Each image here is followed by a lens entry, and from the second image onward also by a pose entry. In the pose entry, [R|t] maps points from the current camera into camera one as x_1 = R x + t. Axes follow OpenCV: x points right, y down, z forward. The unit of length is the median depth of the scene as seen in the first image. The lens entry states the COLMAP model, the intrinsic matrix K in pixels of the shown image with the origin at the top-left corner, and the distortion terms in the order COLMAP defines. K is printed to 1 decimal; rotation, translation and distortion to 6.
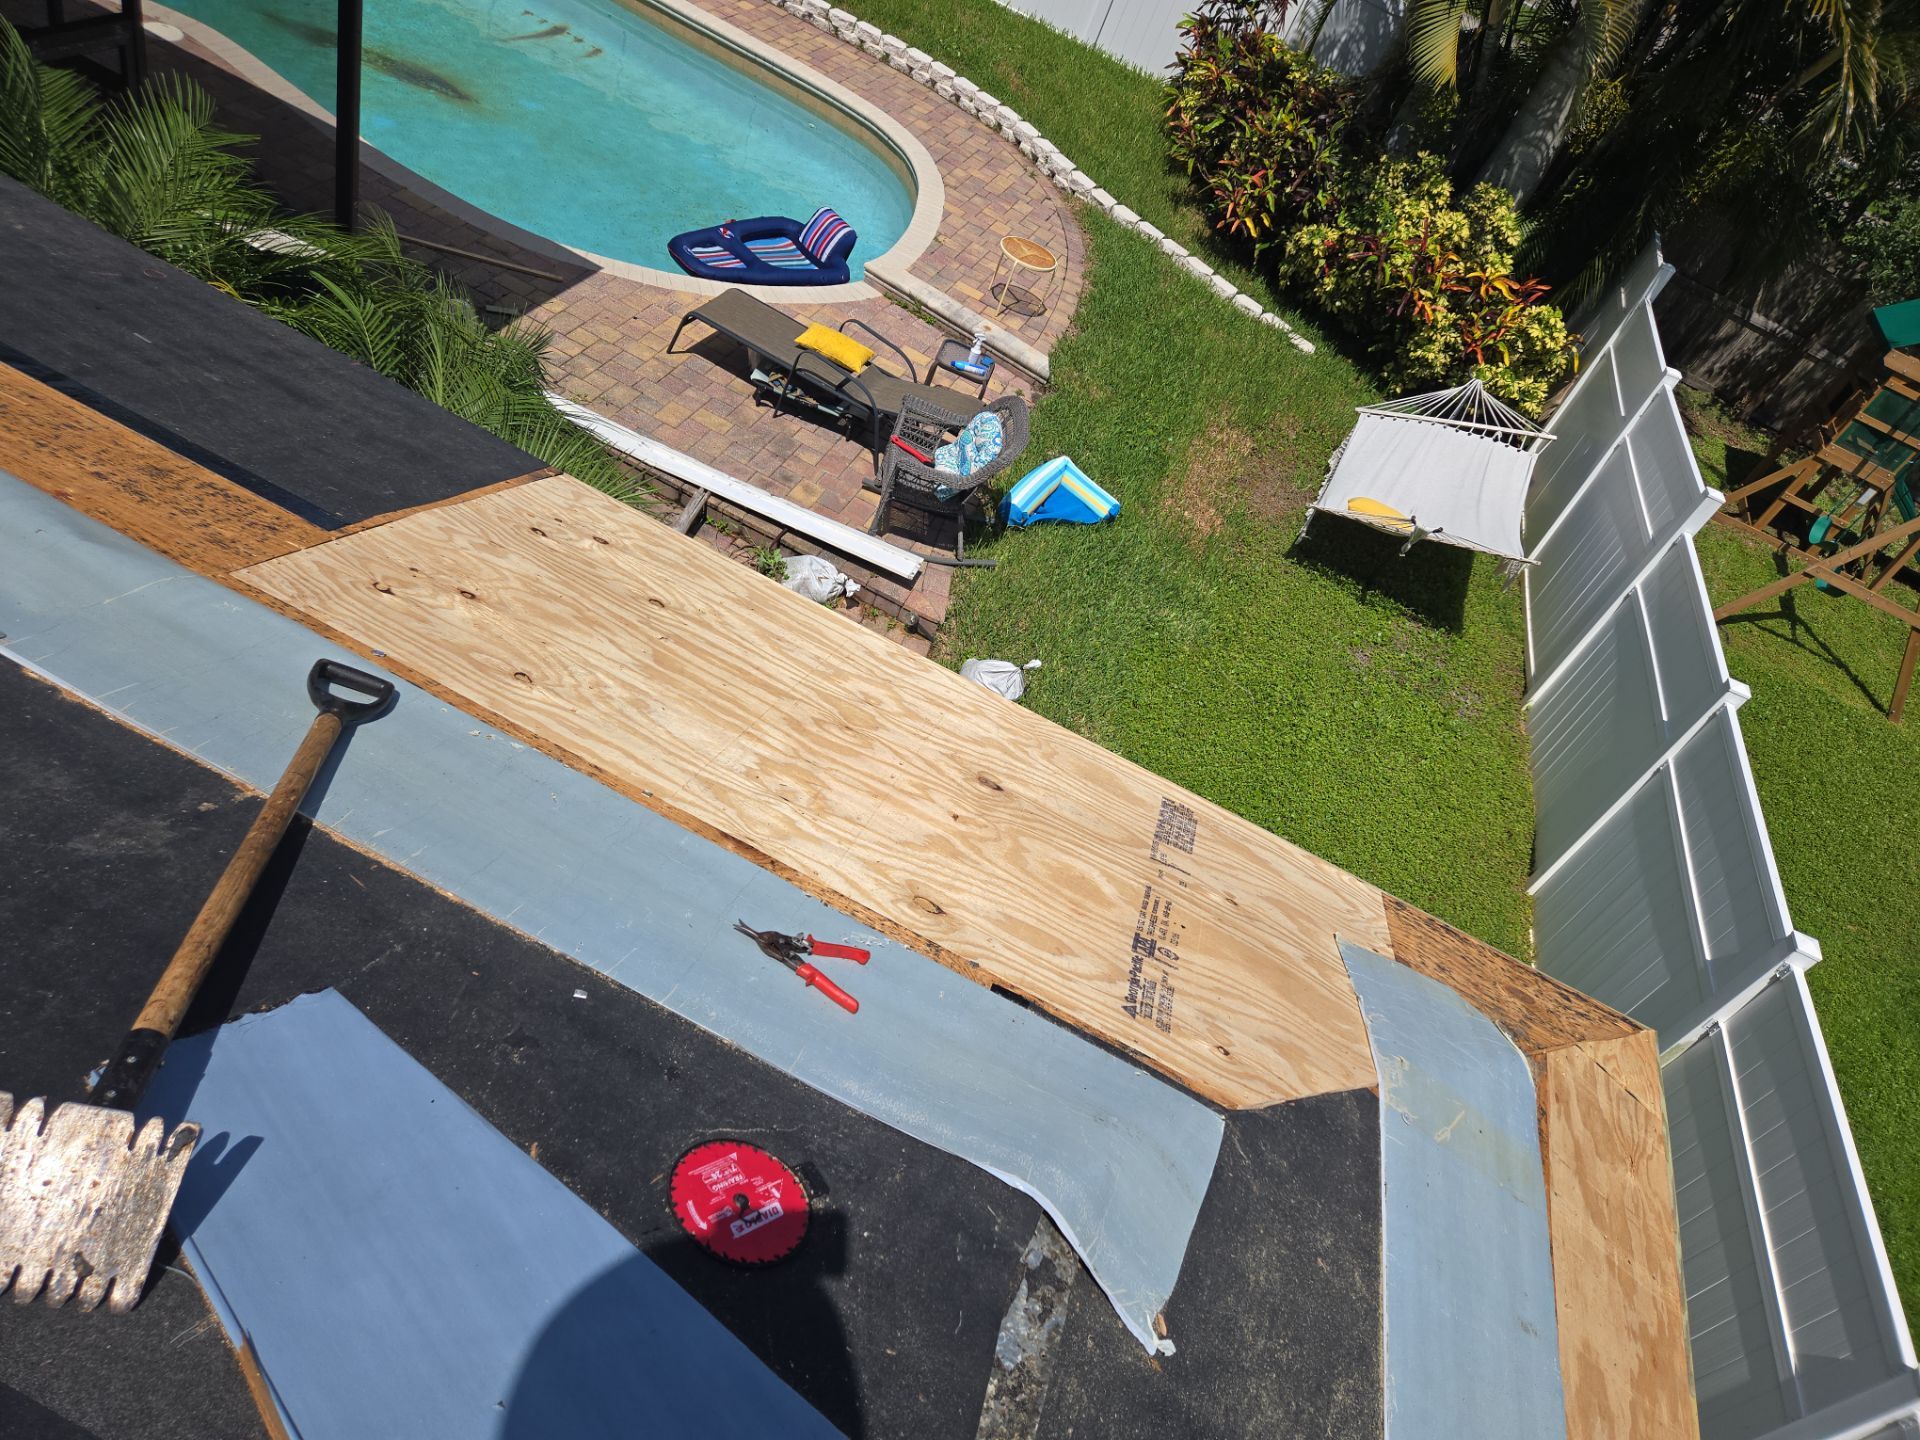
lens RADIAL K [[1257.5, 0, 960.0], [0, 1257.5, 720.0], [0, 0, 1]] dist [0.070329, -0.066994]
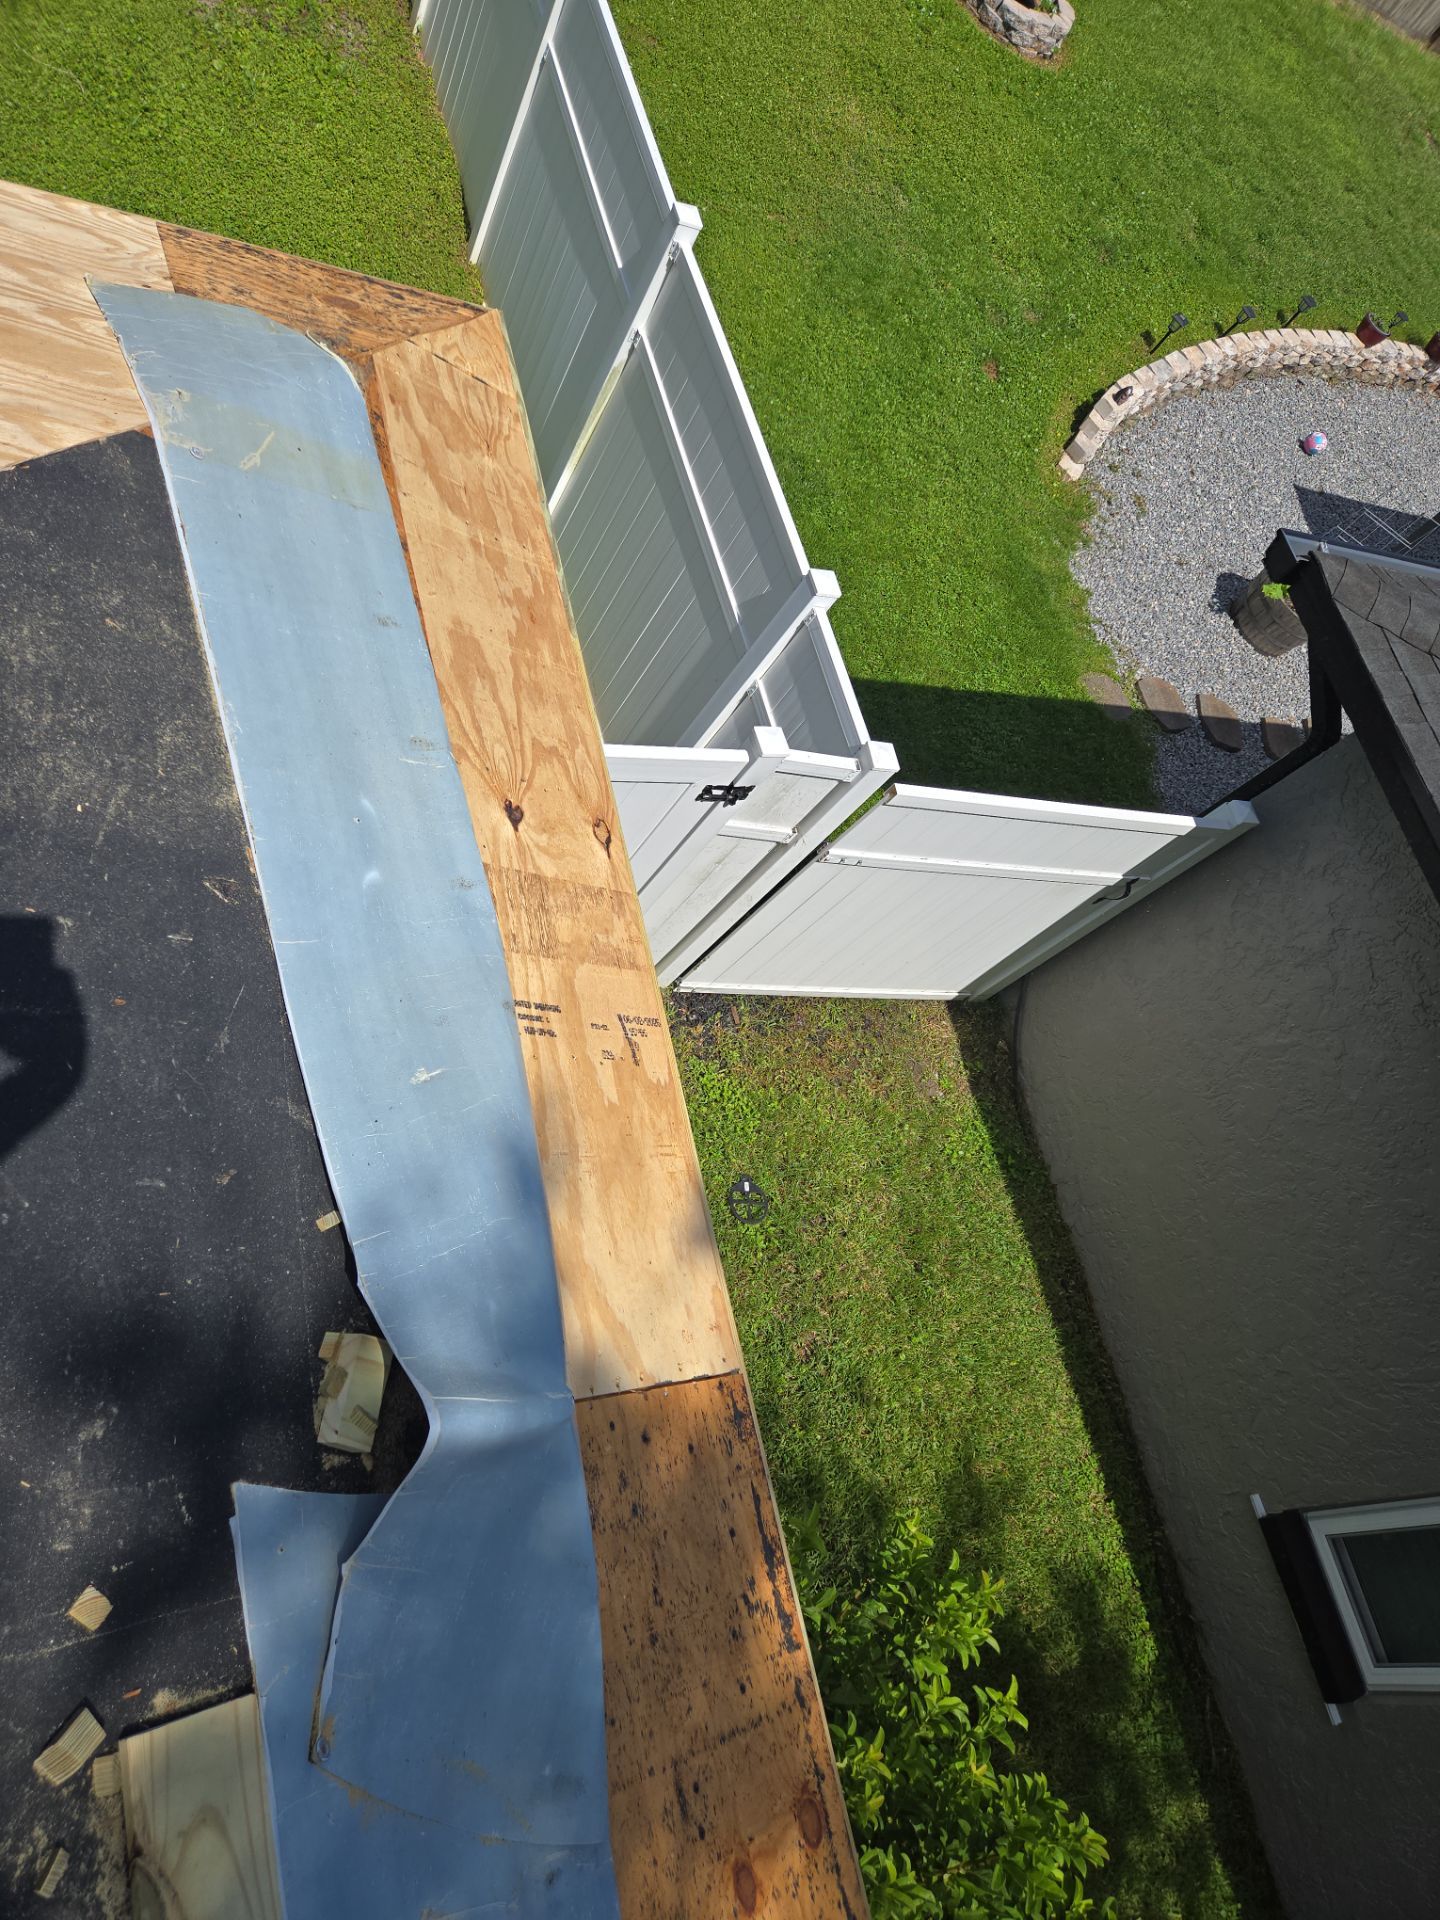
lens RADIAL K [[1257.5, 0, 720.0], [0, 1257.5, 960.0], [0, 0, 1]] dist [0.070329, -0.066994]
pose [[0.835902, -0.447167, 0.318291, 0.188371], [0.216128, 0.801199, 0.558005, 0.156858], [-0.504536, -0.397645, 0.766369, 0.000936]]
